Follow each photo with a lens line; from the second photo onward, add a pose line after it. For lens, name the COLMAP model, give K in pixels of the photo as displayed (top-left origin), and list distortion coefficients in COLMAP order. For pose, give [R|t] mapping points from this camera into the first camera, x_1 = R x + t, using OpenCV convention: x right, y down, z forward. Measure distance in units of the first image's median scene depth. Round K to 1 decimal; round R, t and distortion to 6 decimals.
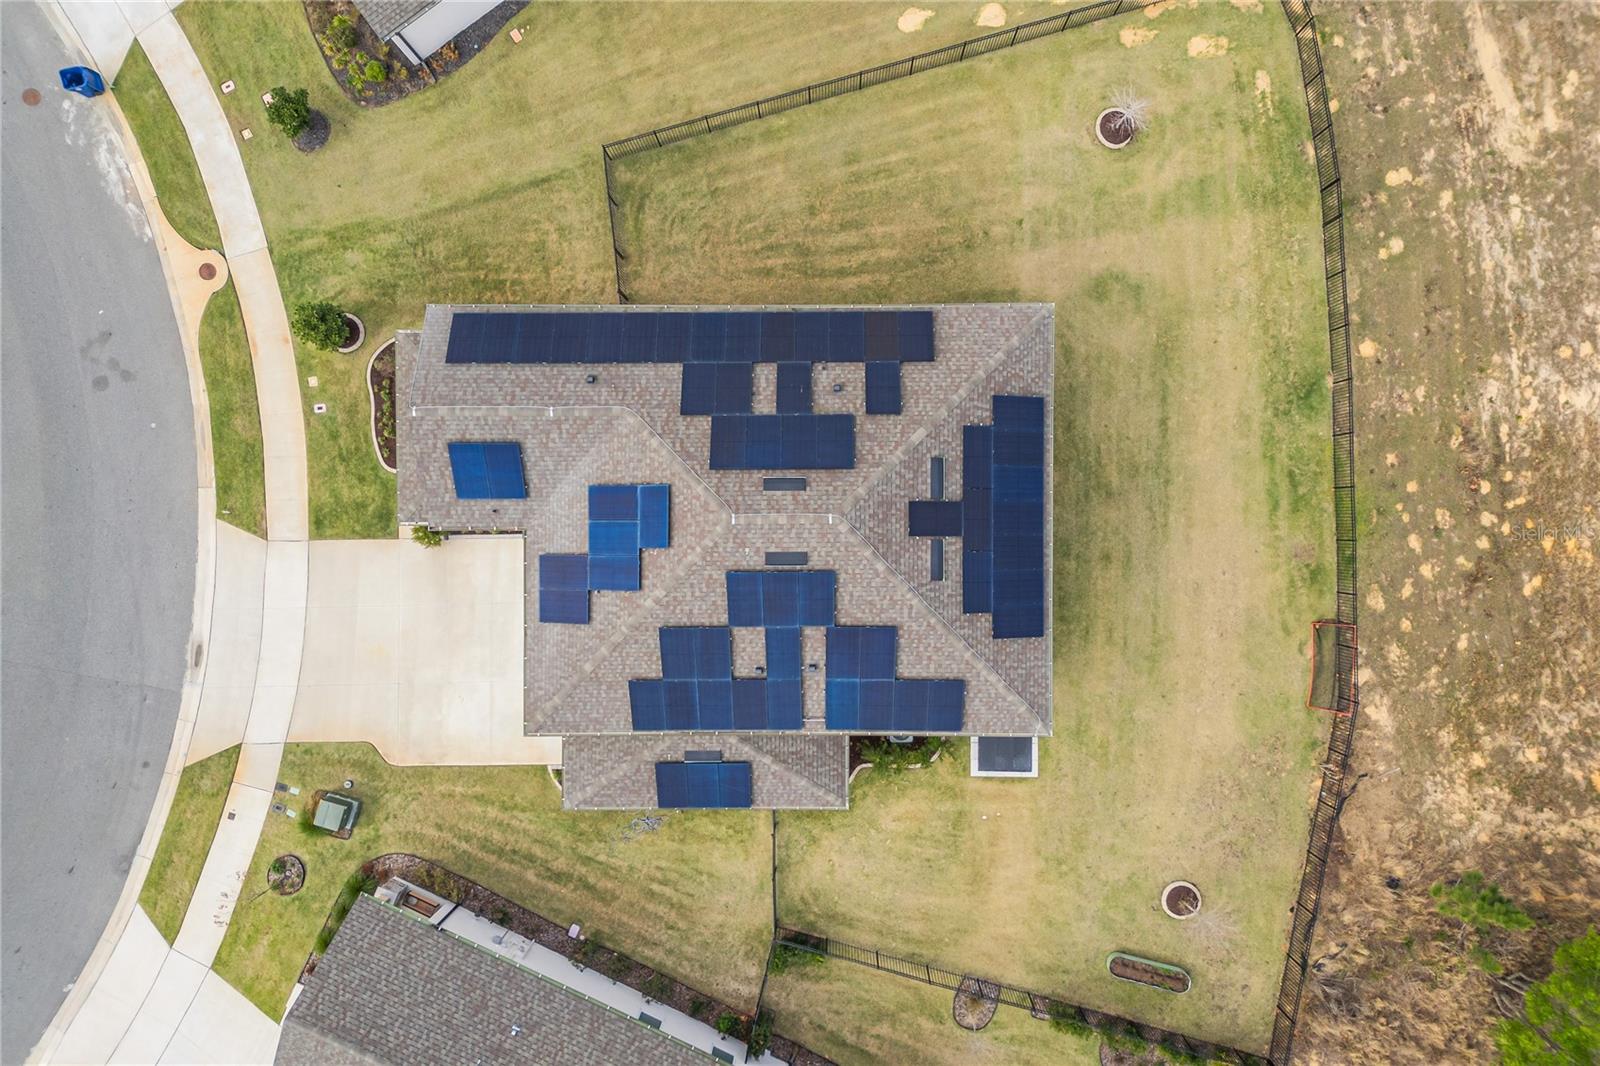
lens RADIAL K [[1085.2, 0, 811.3], [0, 1085.2, 539.6], [0, 0, 1]] dist [0.089975, -0.077576]
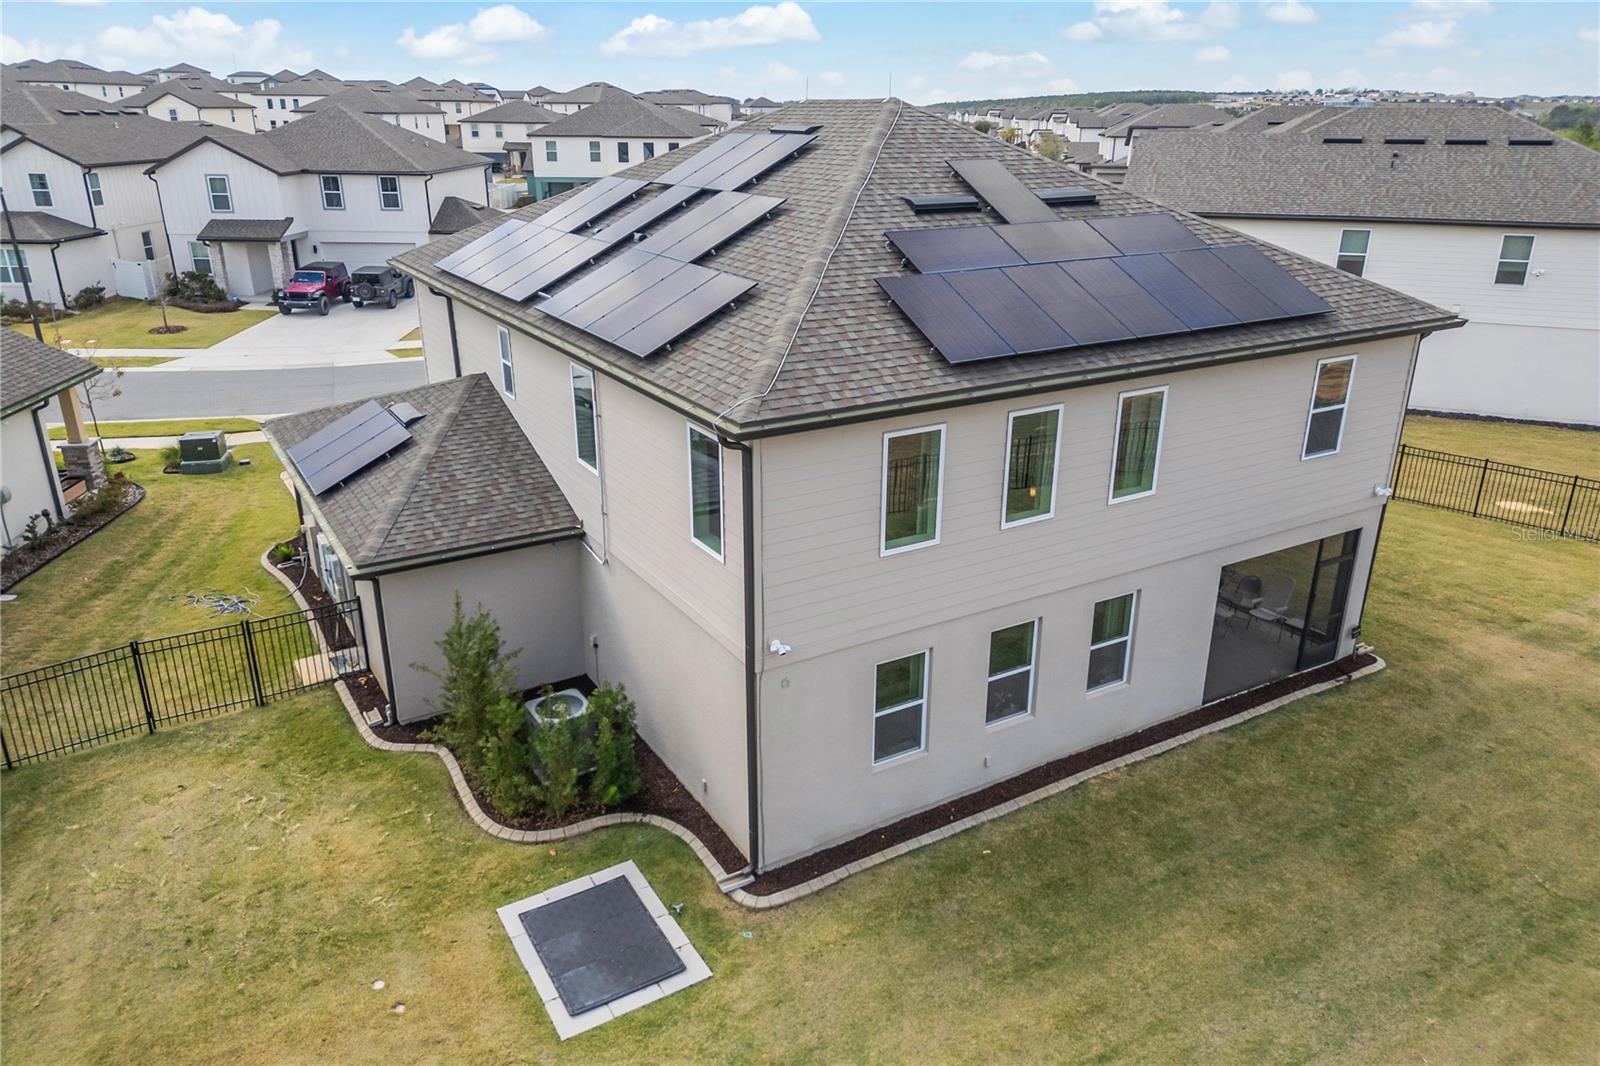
lens RADIAL K [[1117.7, 0, 805.7], [0, 1117.7, 540.7], [0, 0, 1]] dist [0.053483, -0.046344]
pose [[0.522439, 0.324463, -0.788531, 0.449557], [-0.852465, 0.178134, -0.491499, 0.294599], [-0.019009, 0.928974, 0.369658, 0.780373]]
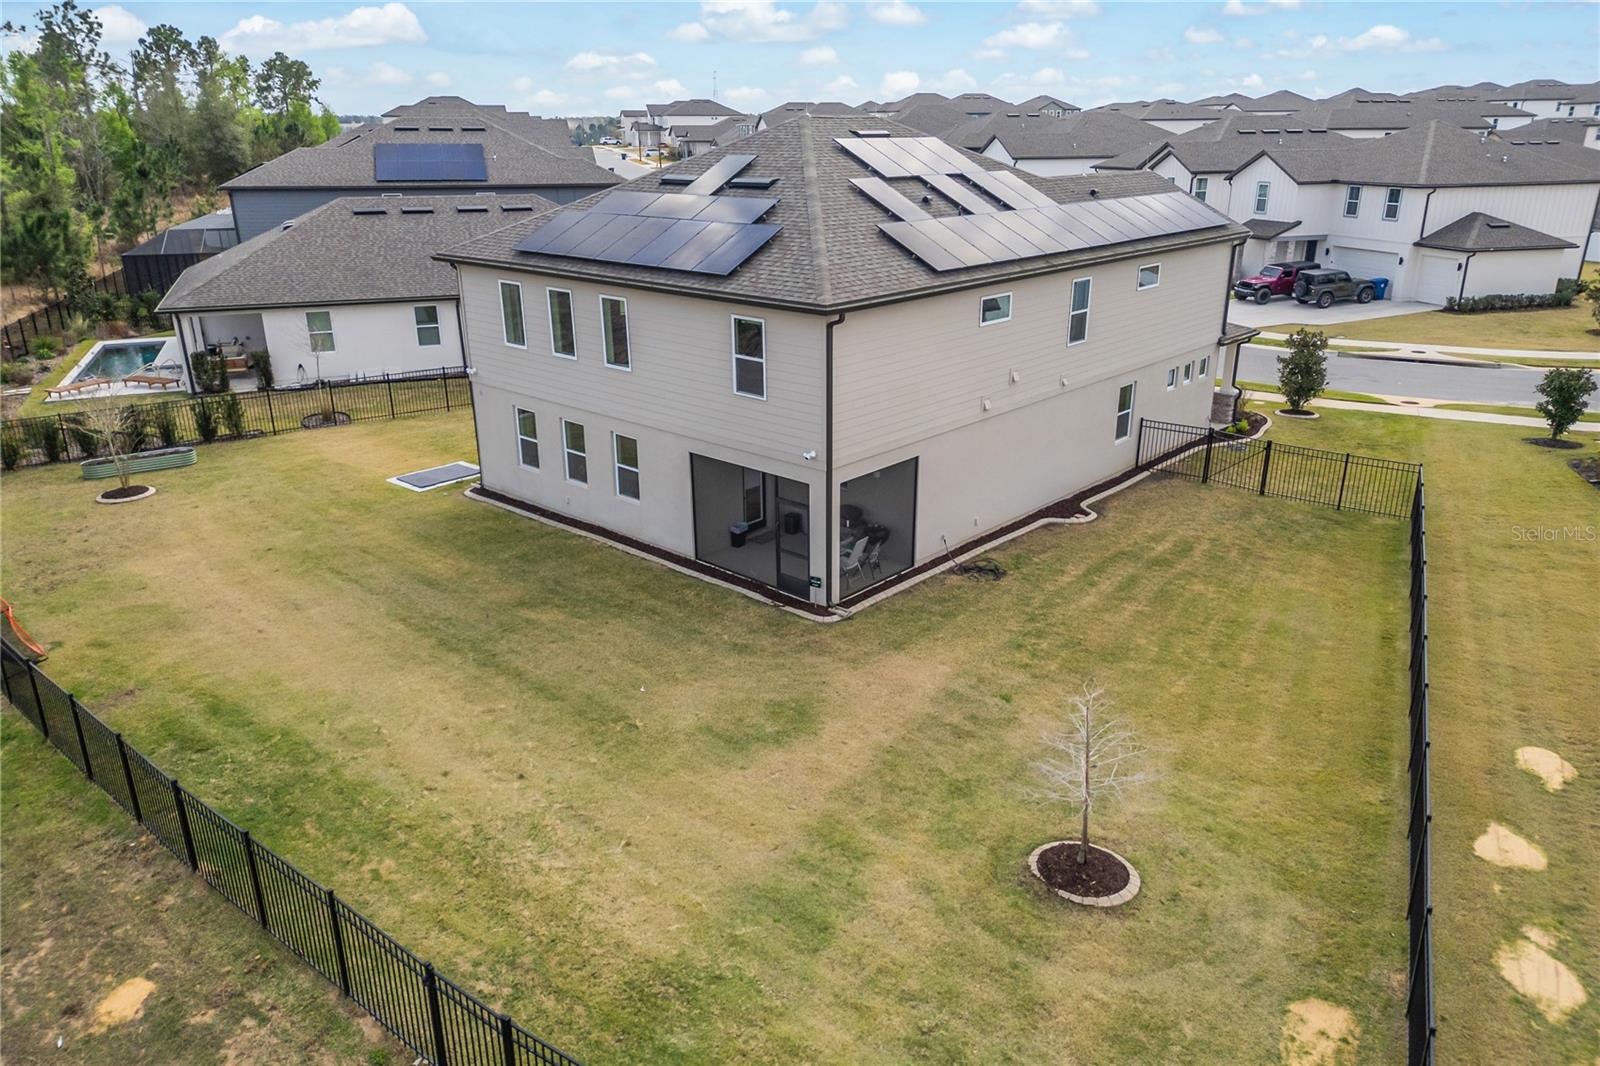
lens RADIAL K [[1117.7, 0, 805.7], [0, 1117.7, 540.7], [0, 0, 1]] dist [0.053483, -0.046344]
pose [[-0.669533, 0.274965, -0.690015, 0.585806], [-0.742616, -0.228117, 0.629670, -0.532243], [0.015733, 0.934000, 0.356925, 0.778712]]
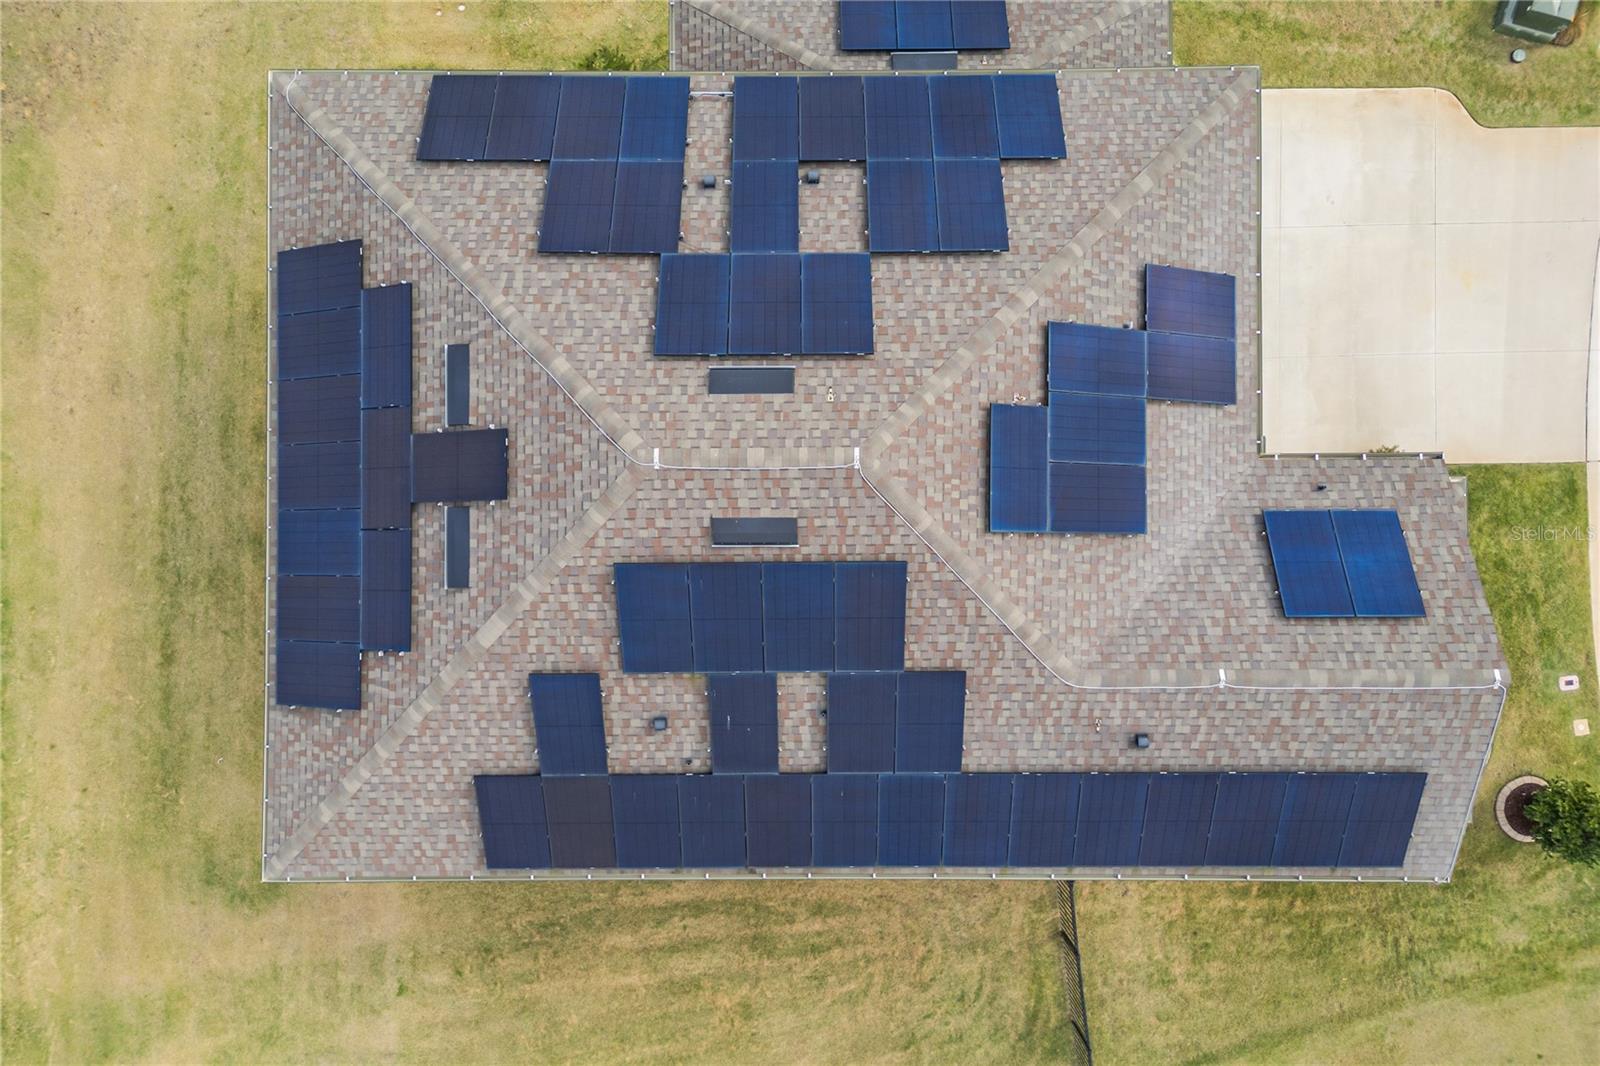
lens RADIAL K [[1117.7, 0, 805.7], [0, 1117.7, 540.7], [0, 0, 1]] dist [0.053483, -0.046344]
pose [[-0.999775, 0.001345, 0.021184, -0.046629], [-0.001278, -0.999994, 0.003174, -0.045289], [0.021188, 0.003146, 0.999771, 0.392038]]
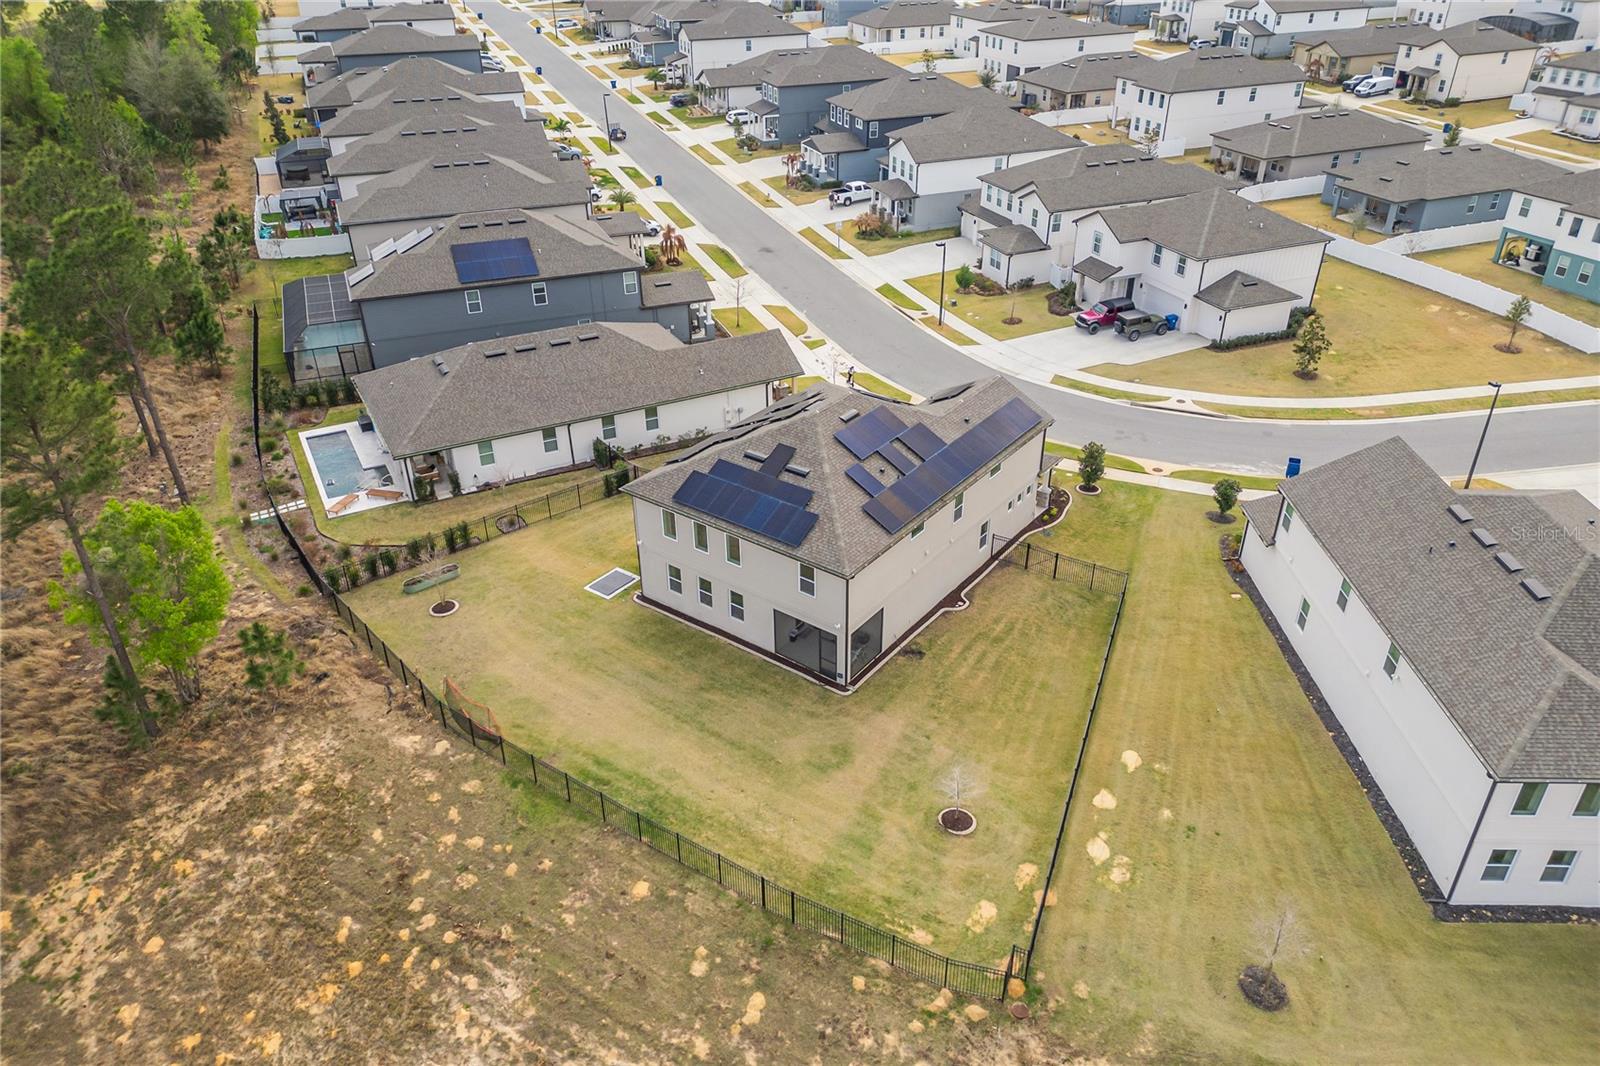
lens RADIAL K [[1120.5, 0, 805.9], [0, 1120.5, 533.2], [0, 0, 1]] dist [0.097167, -0.123630]
pose [[-0.595950, 0.427621, -0.679694, 1.014213], [-0.802876, -0.301156, 0.514486, -0.754799], [0.015311, 0.852318, 0.522800, 0.193083]]
